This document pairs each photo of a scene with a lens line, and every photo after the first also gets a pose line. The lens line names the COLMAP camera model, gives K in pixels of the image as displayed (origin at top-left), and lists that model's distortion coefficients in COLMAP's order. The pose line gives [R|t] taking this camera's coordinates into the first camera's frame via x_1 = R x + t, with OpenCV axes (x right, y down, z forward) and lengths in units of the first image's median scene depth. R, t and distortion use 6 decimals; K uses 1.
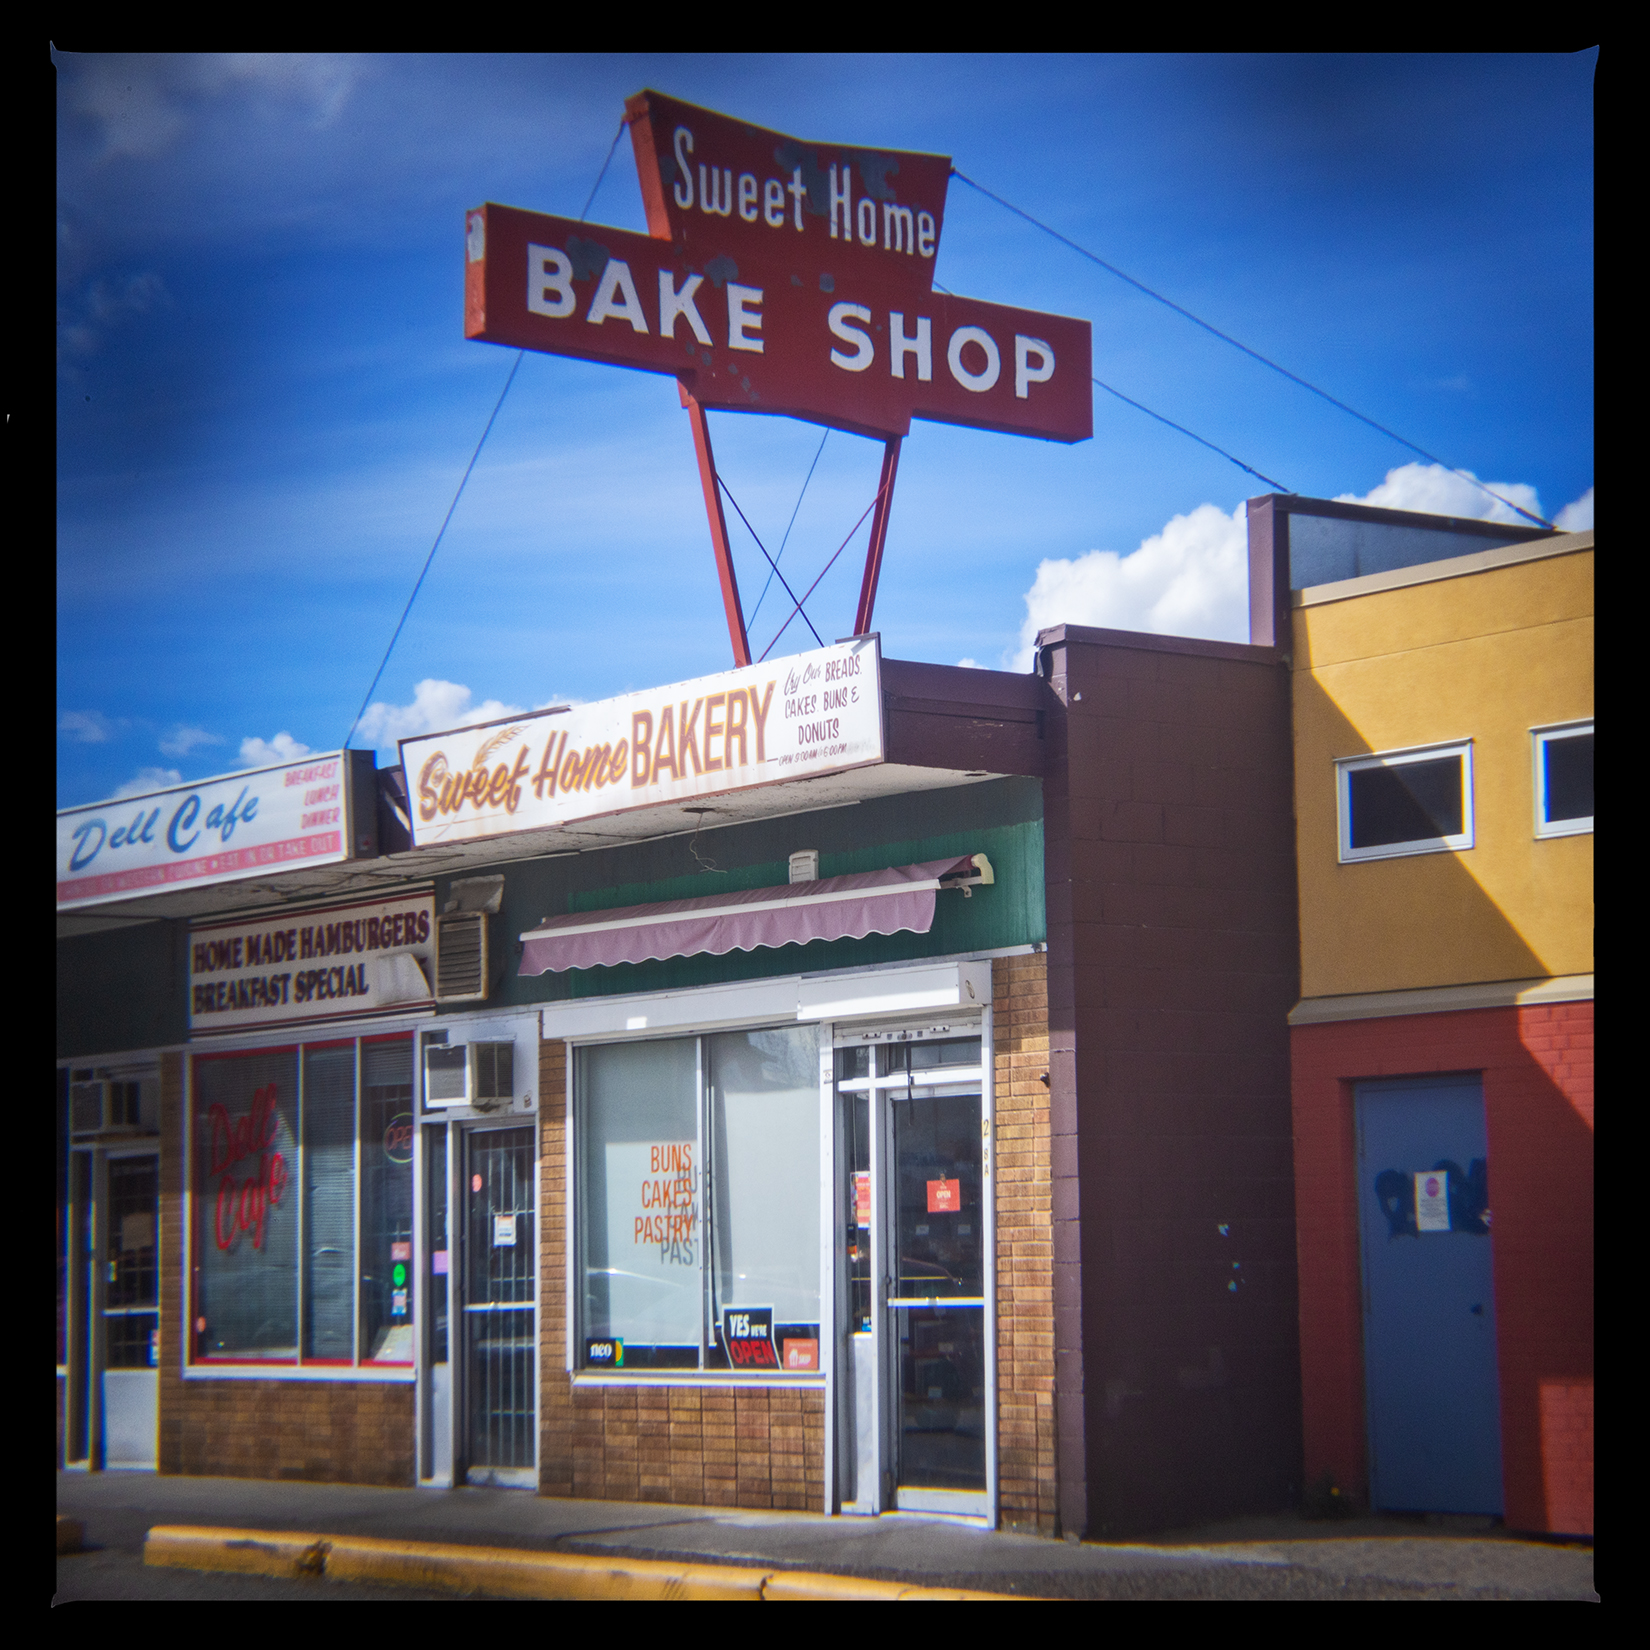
lens RADIAL K [[3770.8, 0, 825.0], [0, 3770.8, 825.0], [0, 0, 1]] dist [0.350839, 0.120008]
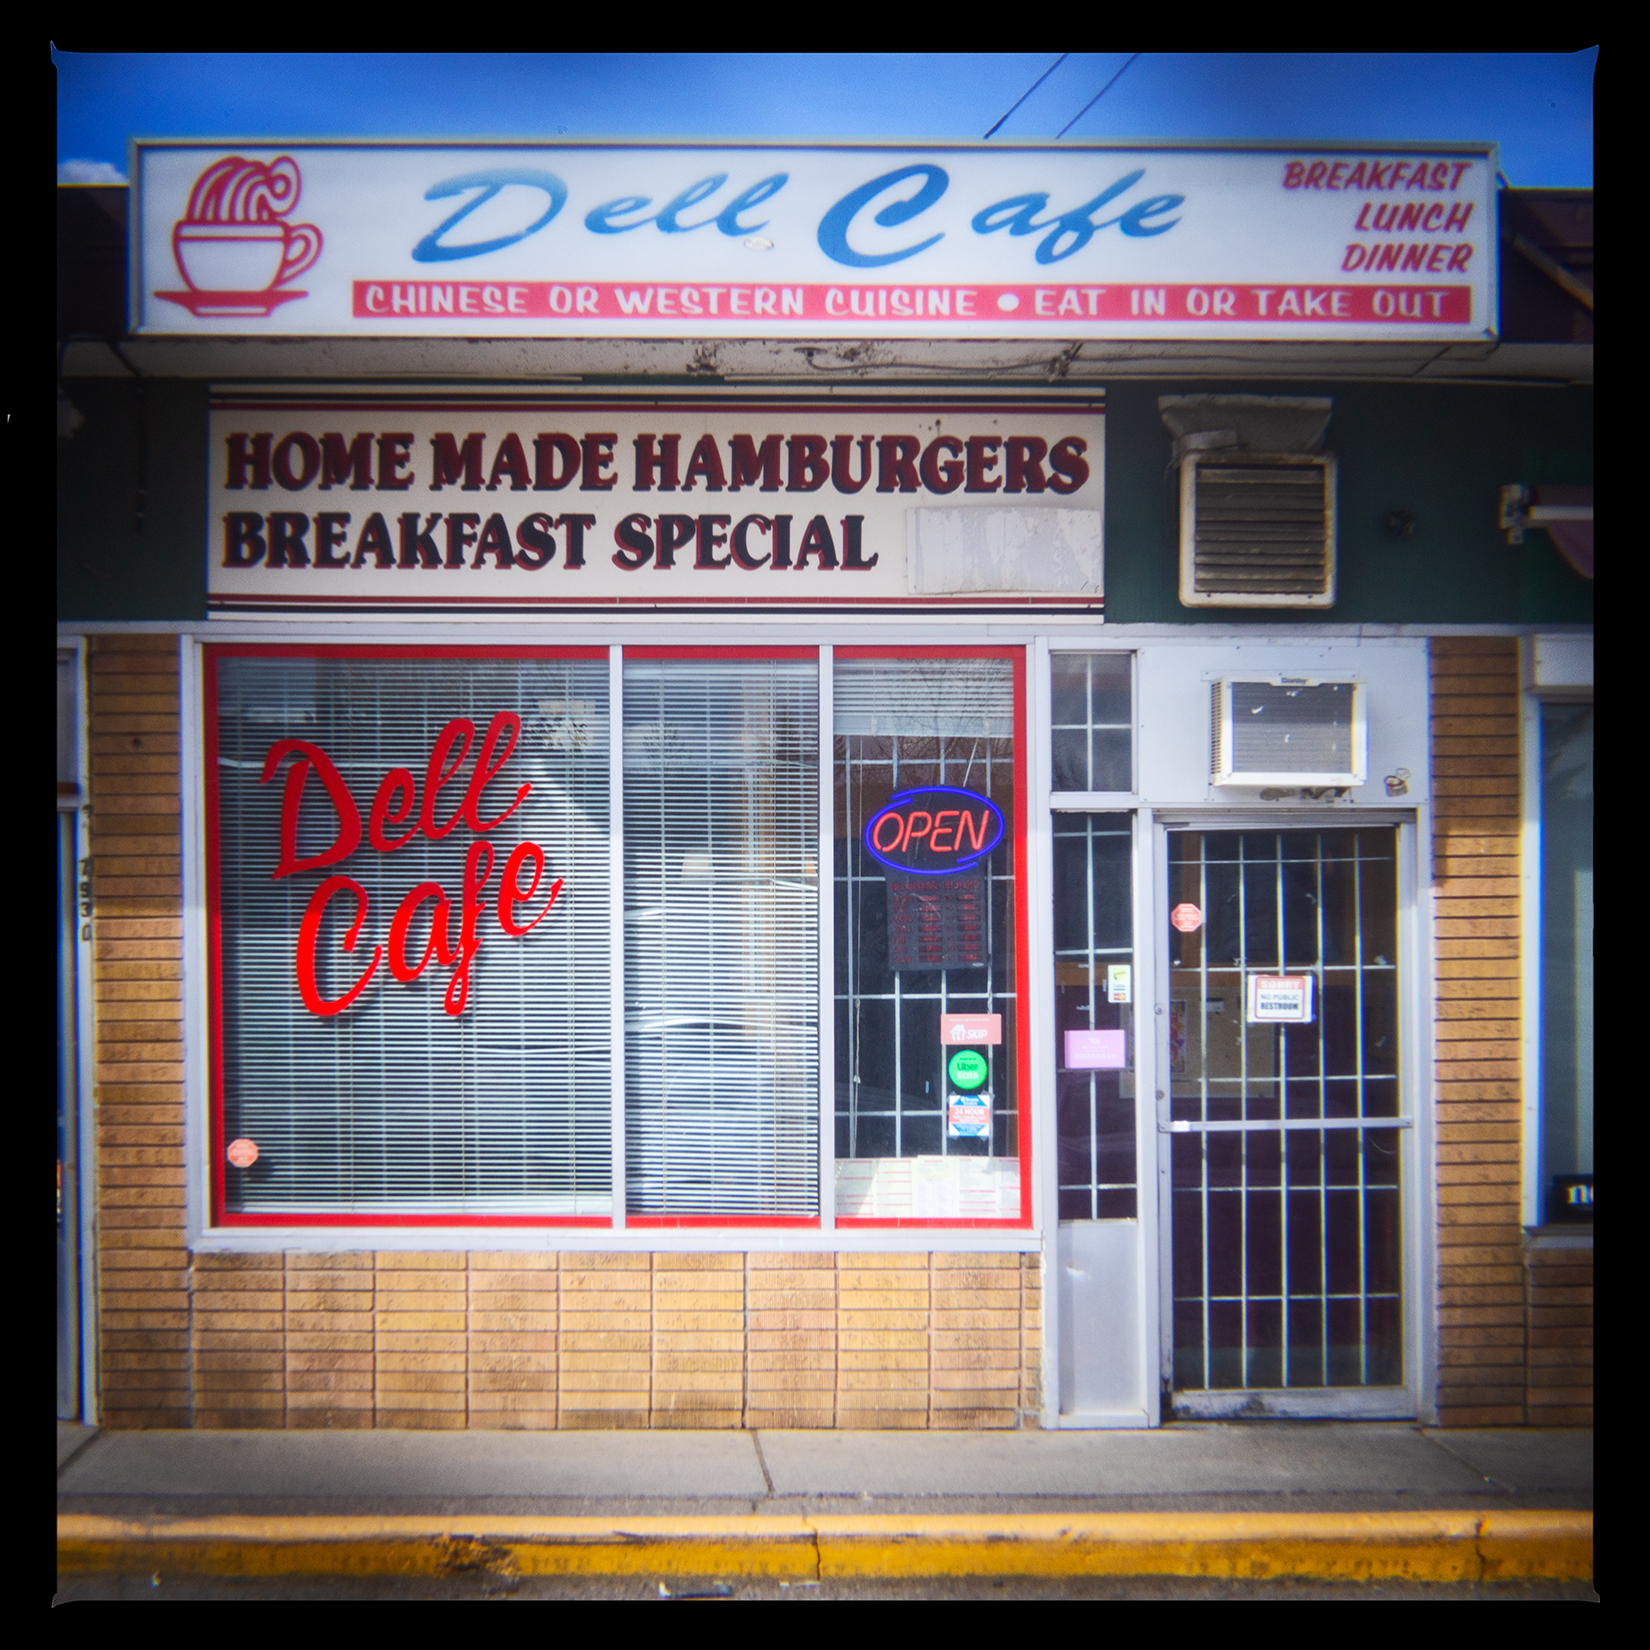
lens RADIAL K [[3839.1, 0, 825.0], [0, 3839.1, 825.0], [0, 0, 1]] dist [-0.101731, -0.007679]
pose [[0.602809, 0.049422, 0.796353, -0.566699], [-0.100178, 0.994870, 0.014089, 0.073814], [-0.791572, -0.088270, 0.604667, 0.654781]]
